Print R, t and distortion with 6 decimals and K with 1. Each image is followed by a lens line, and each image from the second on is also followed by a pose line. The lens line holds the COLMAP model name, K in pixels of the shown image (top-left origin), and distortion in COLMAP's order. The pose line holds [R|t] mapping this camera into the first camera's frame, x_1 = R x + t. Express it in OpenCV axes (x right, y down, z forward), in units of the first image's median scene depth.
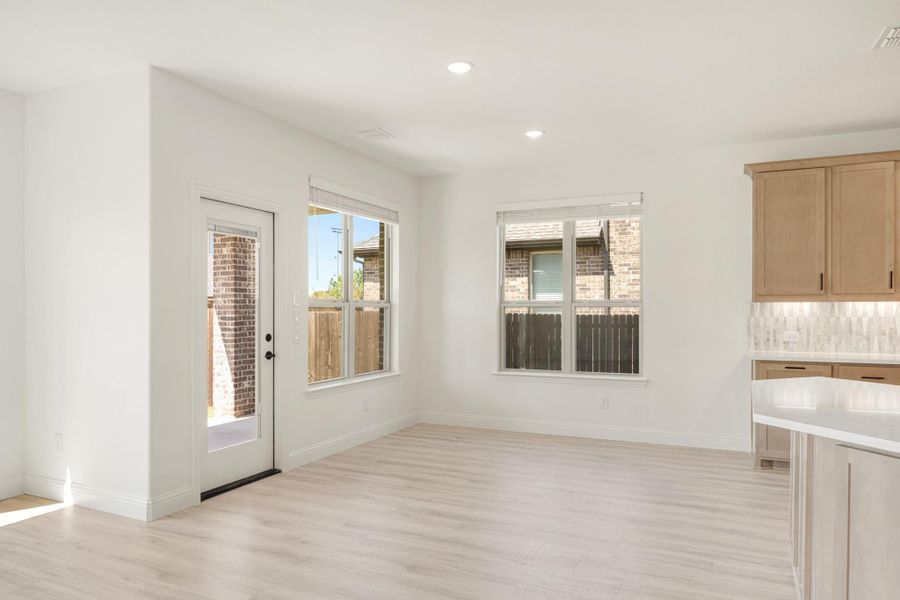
lens RADIAL K [[607.4, 0, 452.1], [0, 607.4, 312.4], [0, 0, 1]] dist [-0.000341, -0.000166]
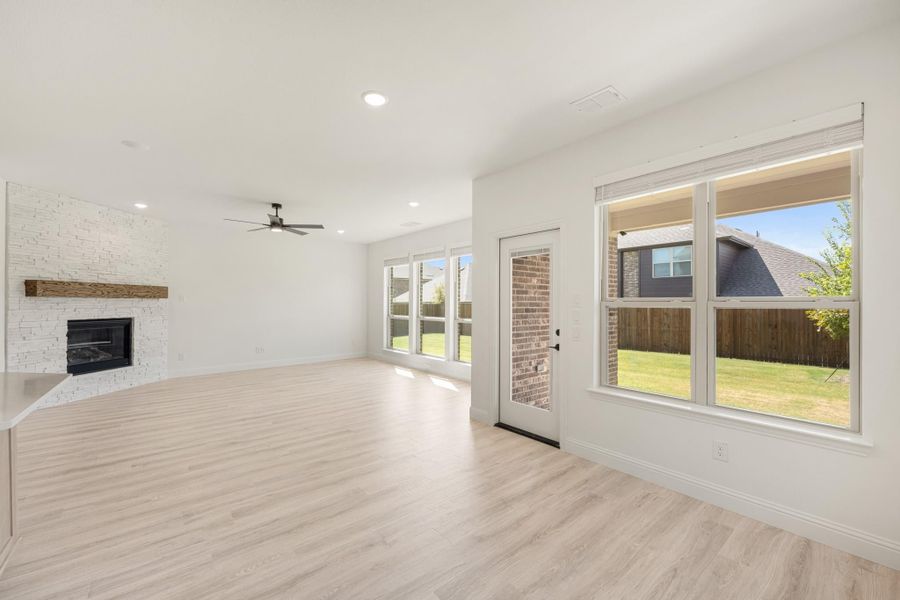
lens RADIAL K [[361.0, 0, 447.0], [0, 361.0, 302.3], [0, 0, 1]] dist [0.000321, 0.000012]
pose [[-0.438298, -0.000281, -0.898830, 0.399256], [-0.006545, 0.999974, 0.002879, -0.017536], [0.898806, 0.007144, -0.438289, 1.008321]]
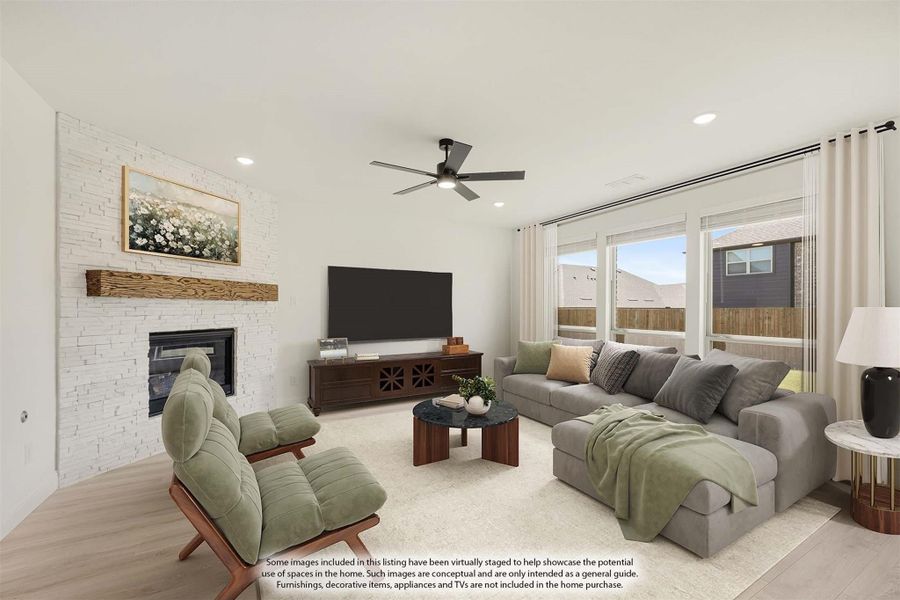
lens RADIAL K [[362.7, 0, 450.5], [0, 362.7, 310.5], [0, 0, 1]] dist [0.000103, 0.000017]
pose [[-0.595612, 0.004954, -0.803257, 0.184567], [-0.006475, 0.999919, 0.010968, -0.010599], [0.803246, 0.011734, -0.595531, 0.510220]]
